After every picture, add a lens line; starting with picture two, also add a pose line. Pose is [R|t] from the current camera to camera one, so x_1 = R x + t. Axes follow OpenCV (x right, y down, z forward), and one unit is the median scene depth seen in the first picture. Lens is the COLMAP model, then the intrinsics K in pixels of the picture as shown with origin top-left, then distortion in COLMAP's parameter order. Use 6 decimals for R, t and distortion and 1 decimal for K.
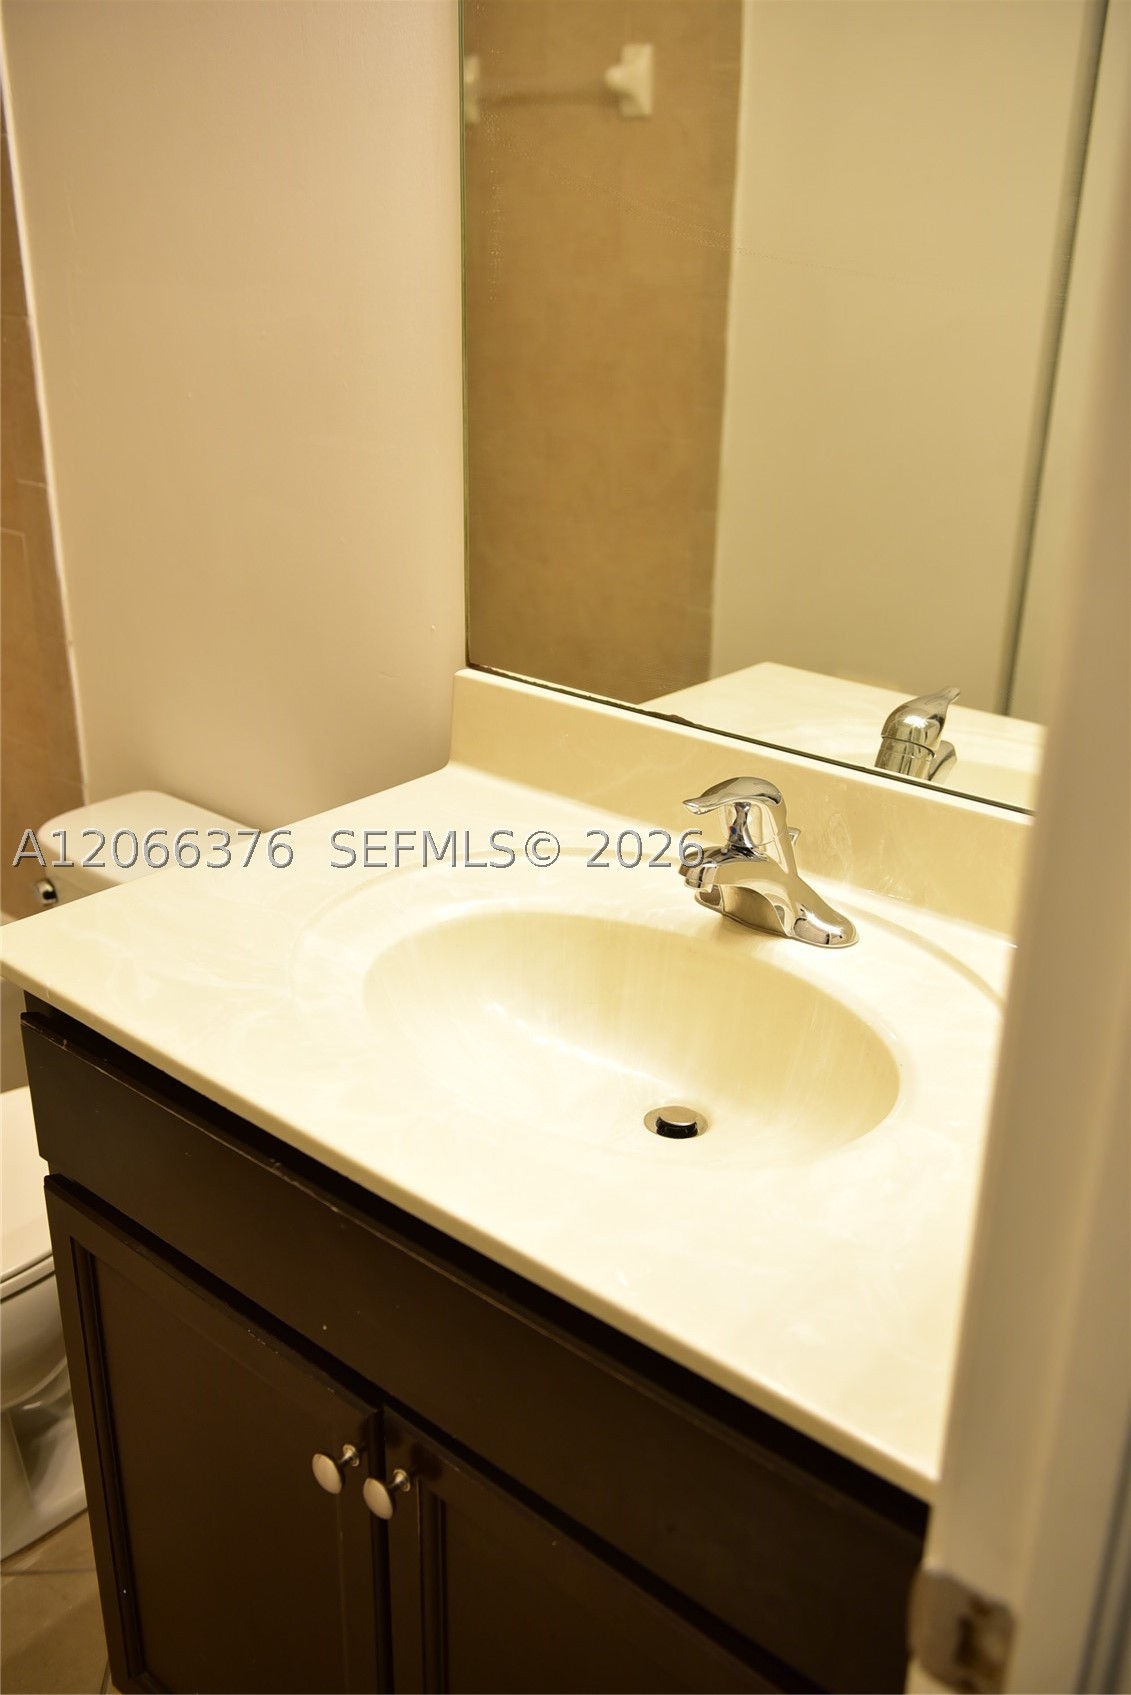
lens RADIAL K [[1483.5, 0, 565.5], [0, 1483.5, 847.5], [0, 0, 1]] dist [0.008555, -0.008025]
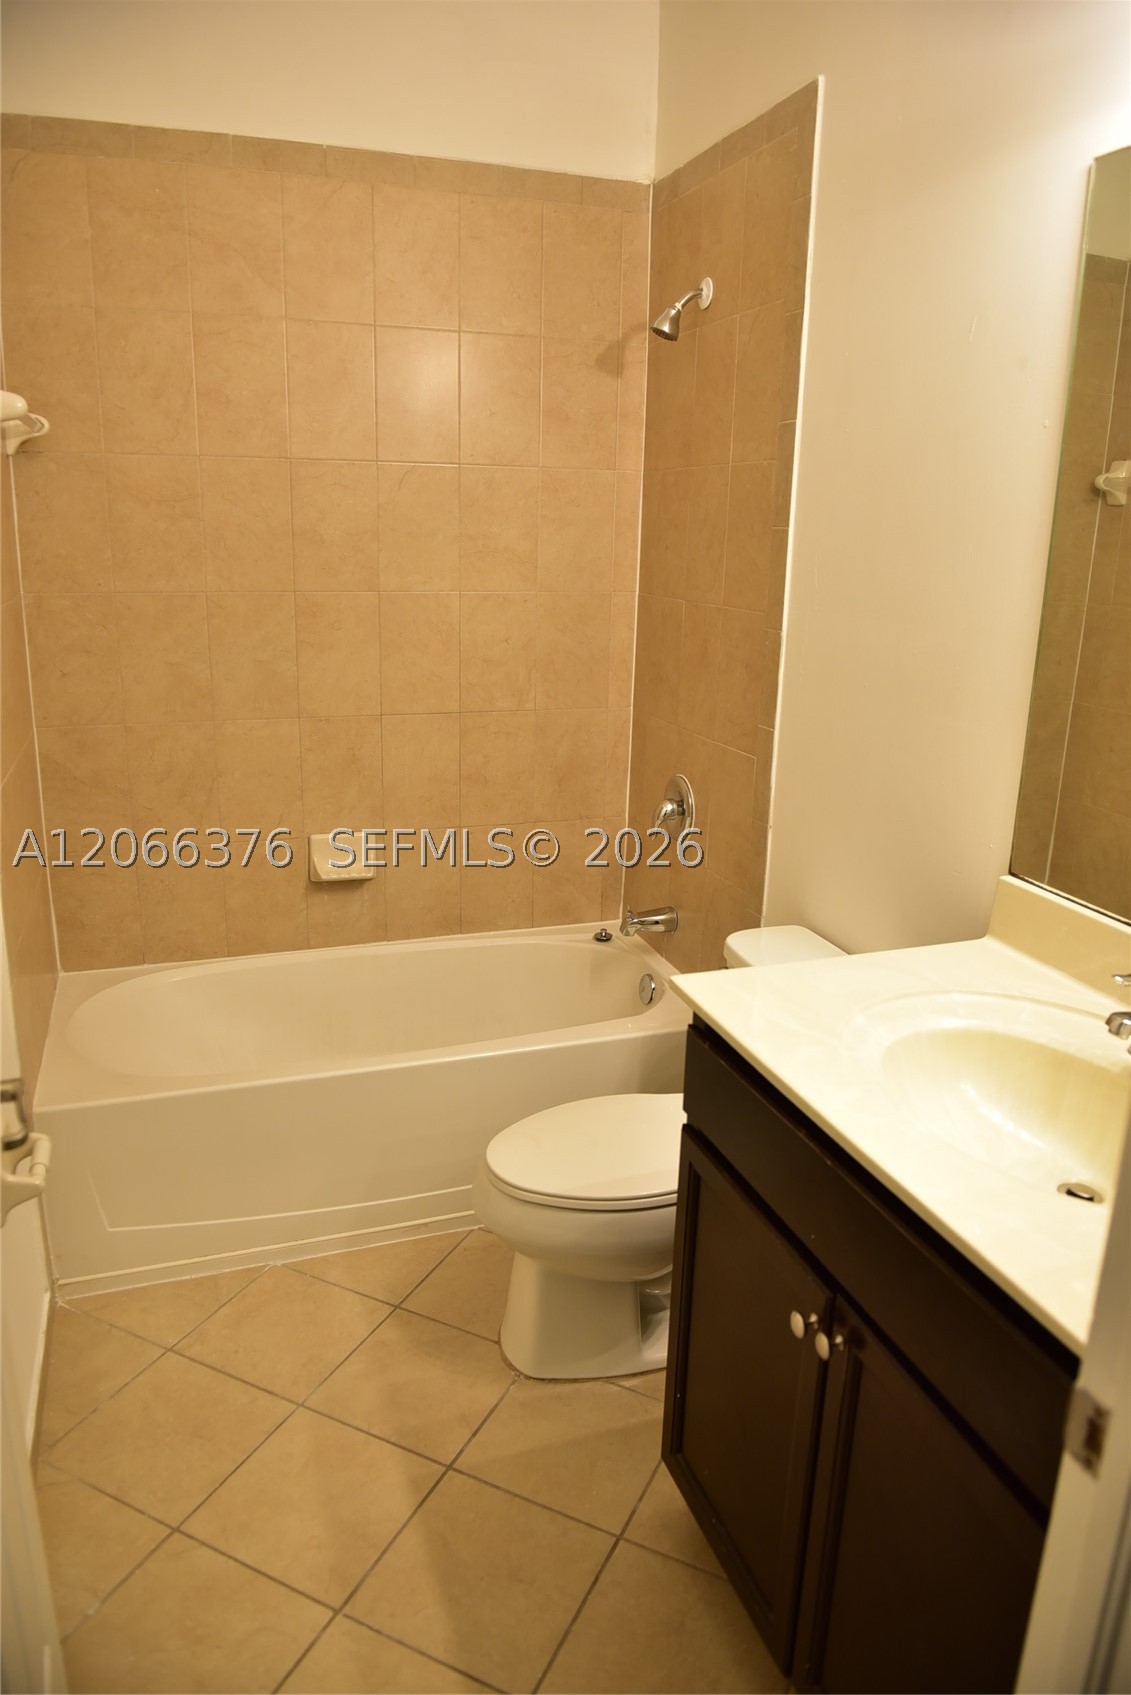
lens RADIAL K [[1152.9, 0, 565.5], [0, 1152.9, 847.5], [0, 0, 1]] dist [-0.039657, 0.001977]
pose [[0.858309, 0.140373, -0.493560, 0.140873], [-0.205788, 0.975281, -0.080489, 0.044942], [0.470062, 0.170653, 0.865979, -0.263797]]
